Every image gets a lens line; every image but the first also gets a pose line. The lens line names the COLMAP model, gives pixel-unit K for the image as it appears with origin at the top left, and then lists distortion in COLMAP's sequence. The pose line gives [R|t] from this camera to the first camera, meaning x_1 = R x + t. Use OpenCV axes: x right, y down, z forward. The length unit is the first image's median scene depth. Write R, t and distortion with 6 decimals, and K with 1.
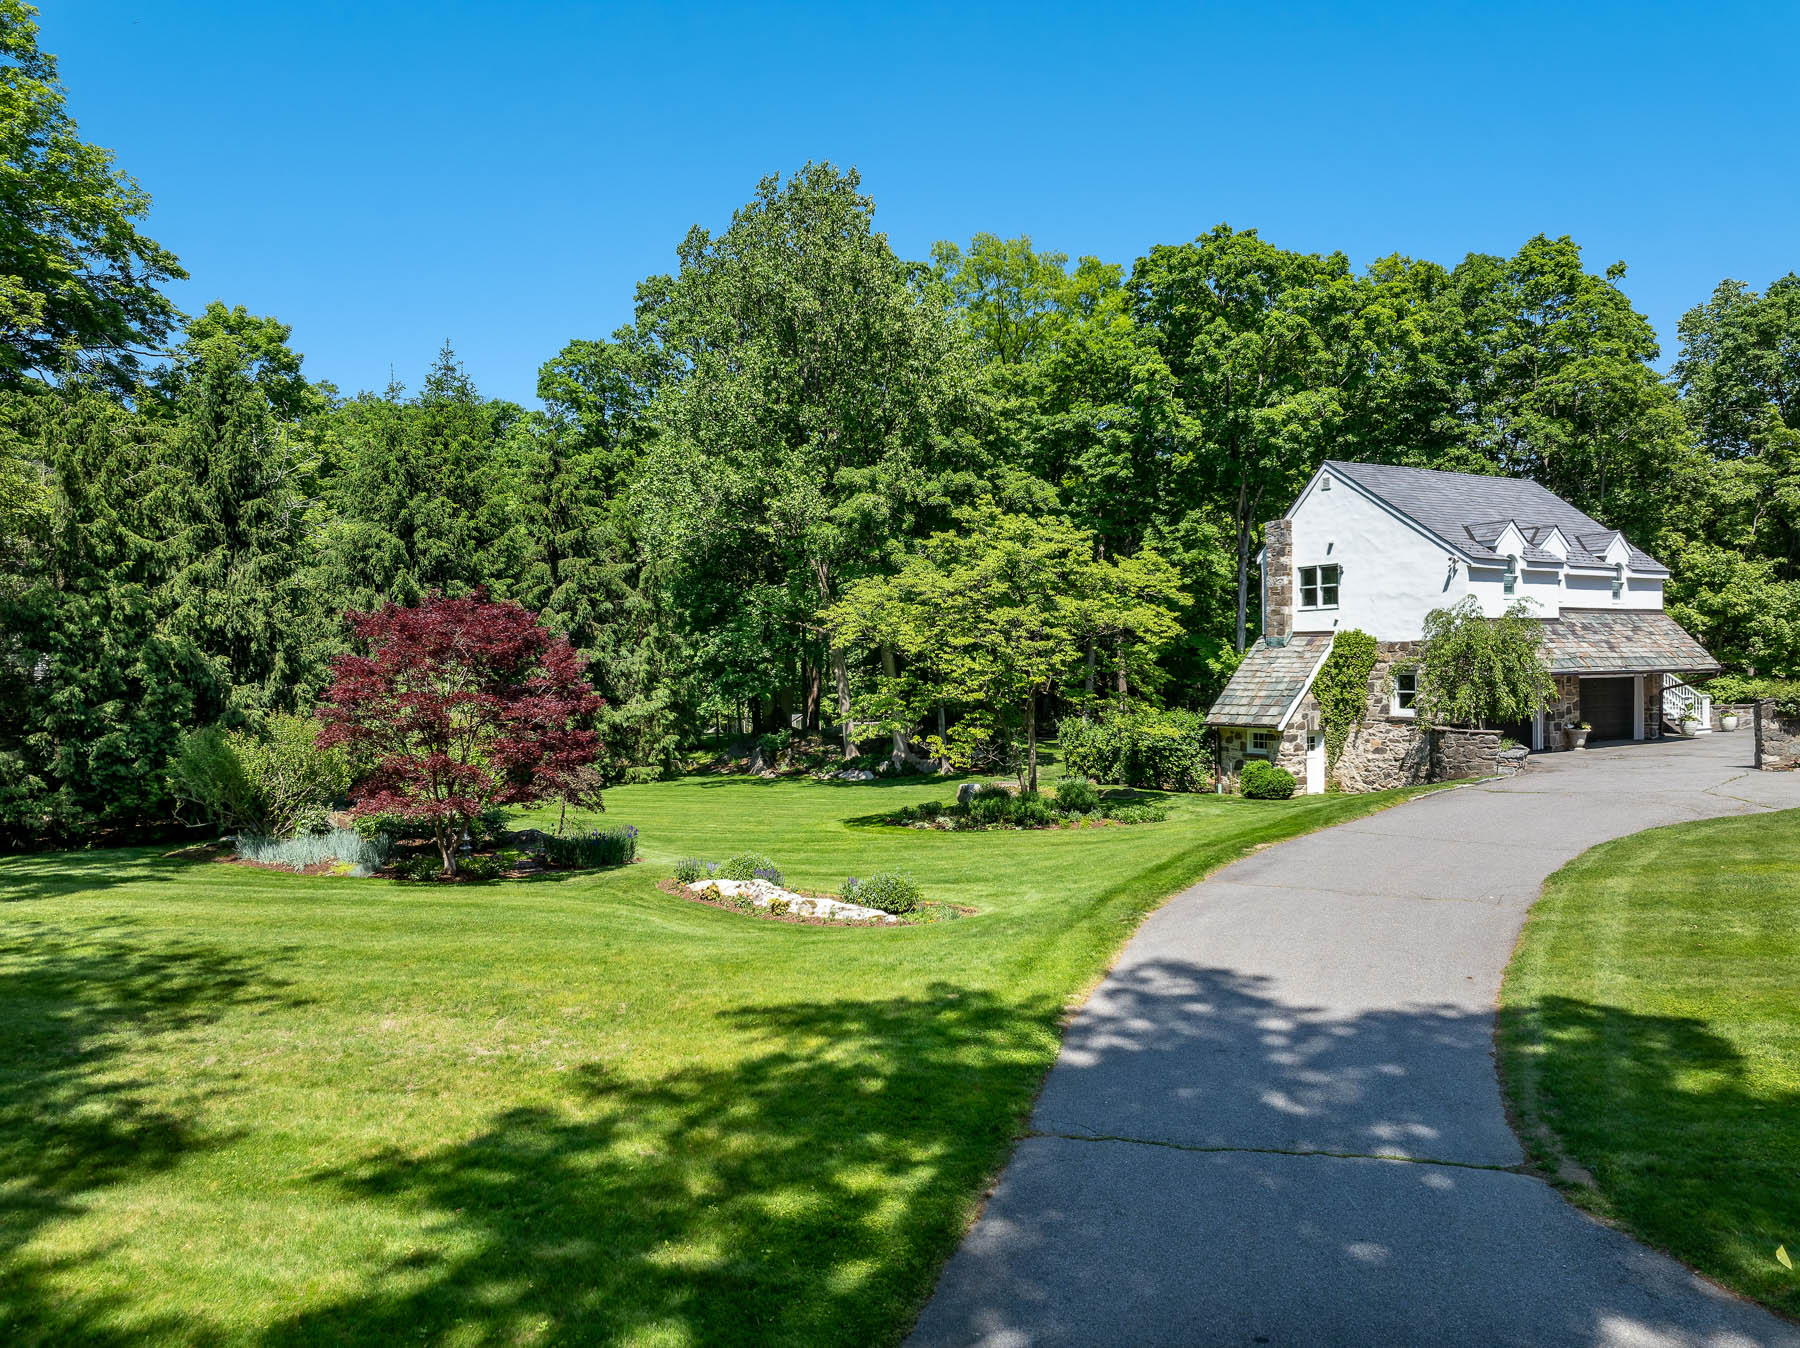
lens RADIAL K [[1237.7, 0, 898.5], [0, 1237.7, 690.8], [0, 0, 1]] dist [-0.001118, -0.003777]
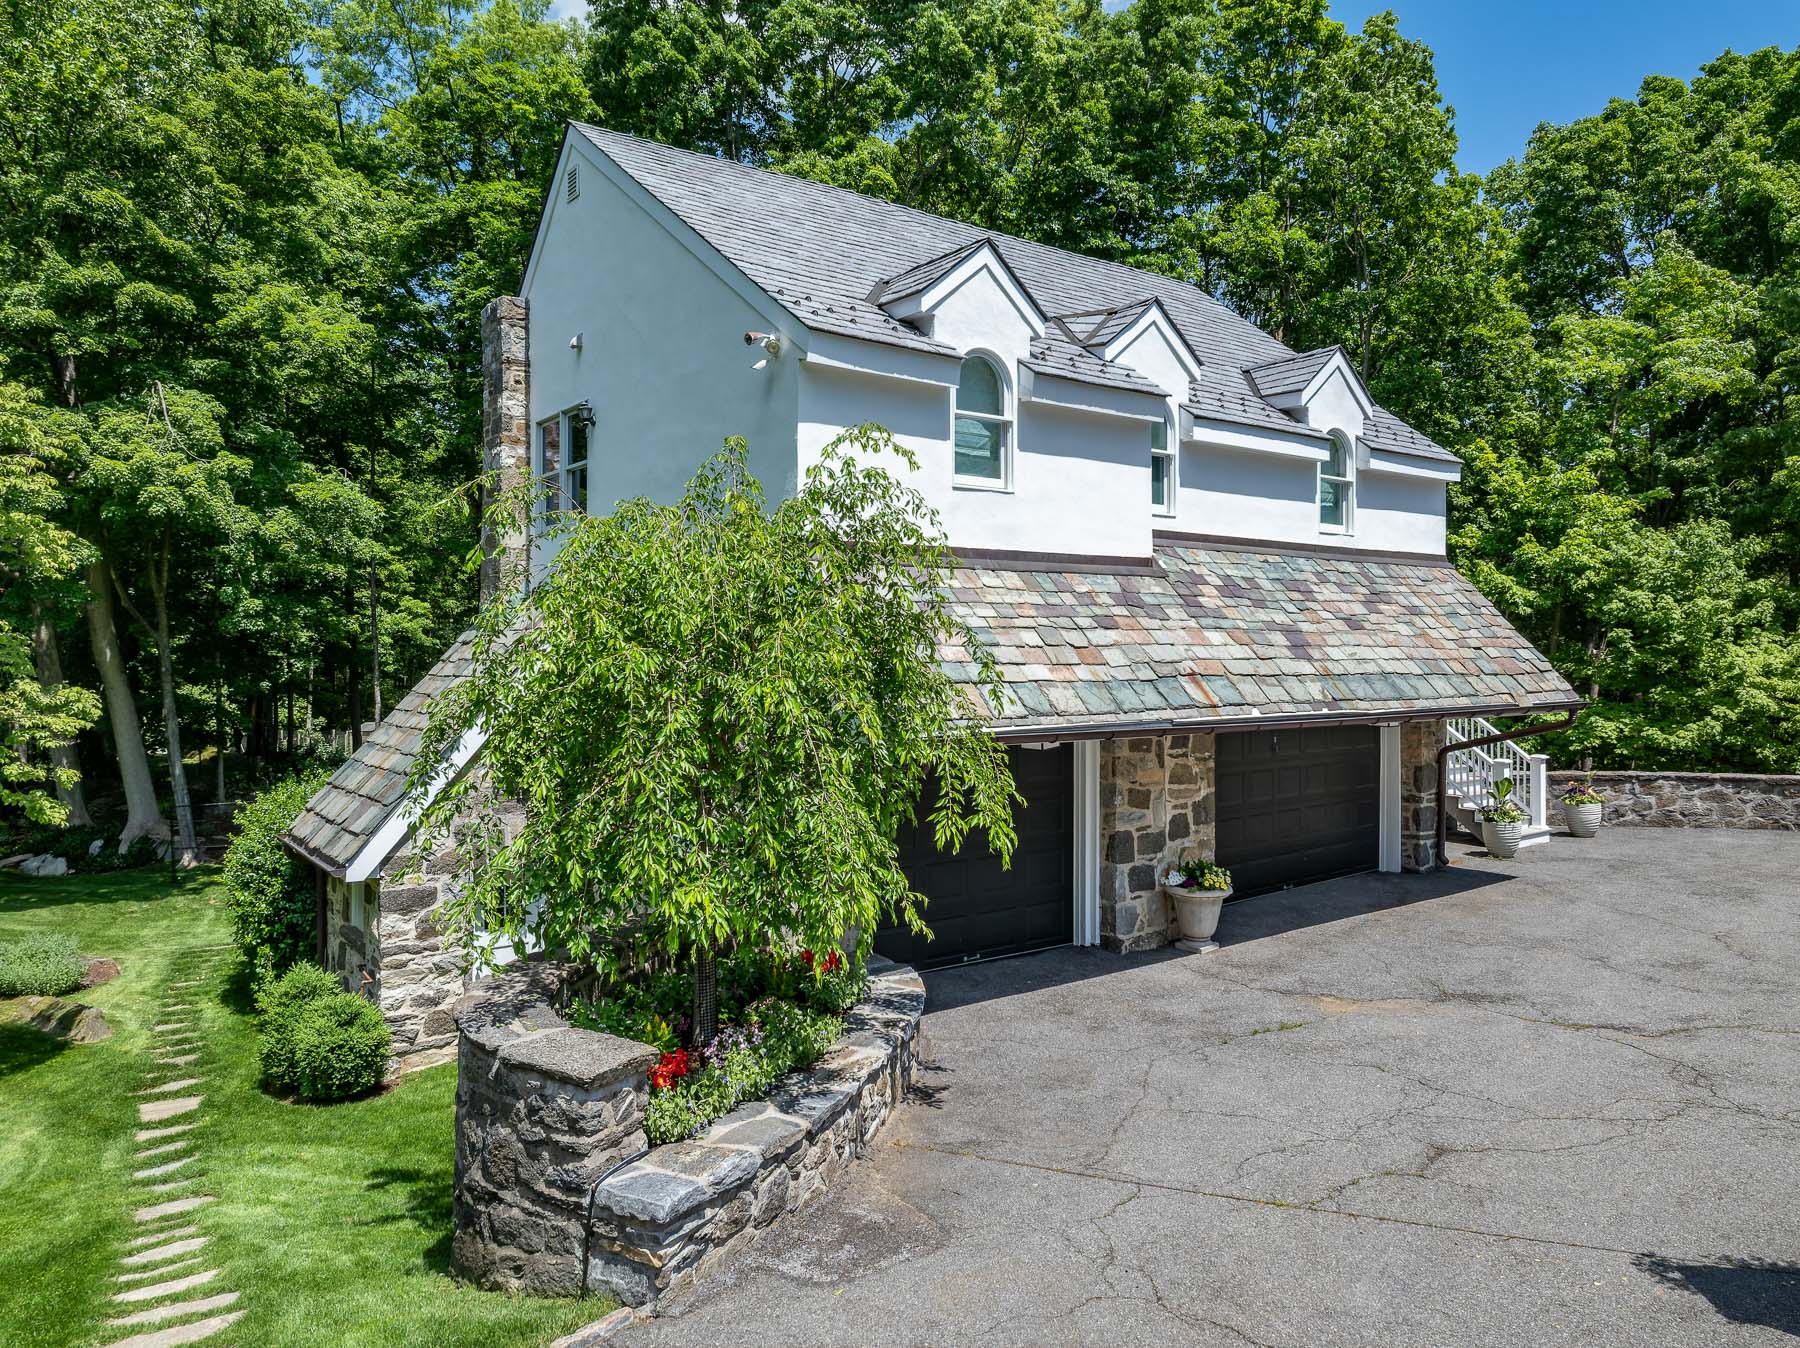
lens RADIAL K [[1237.7, 0, 901.1], [0, 1237.7, 657.8], [0, 0, 1]] dist [-0.001118, -0.003777]
pose [[0.992818, 0.012679, 0.118964, 0.400685], [-0.011013, 0.999832, -0.014650, -0.024157], [-0.119130, 0.013234, 0.992790, 0.630138]]
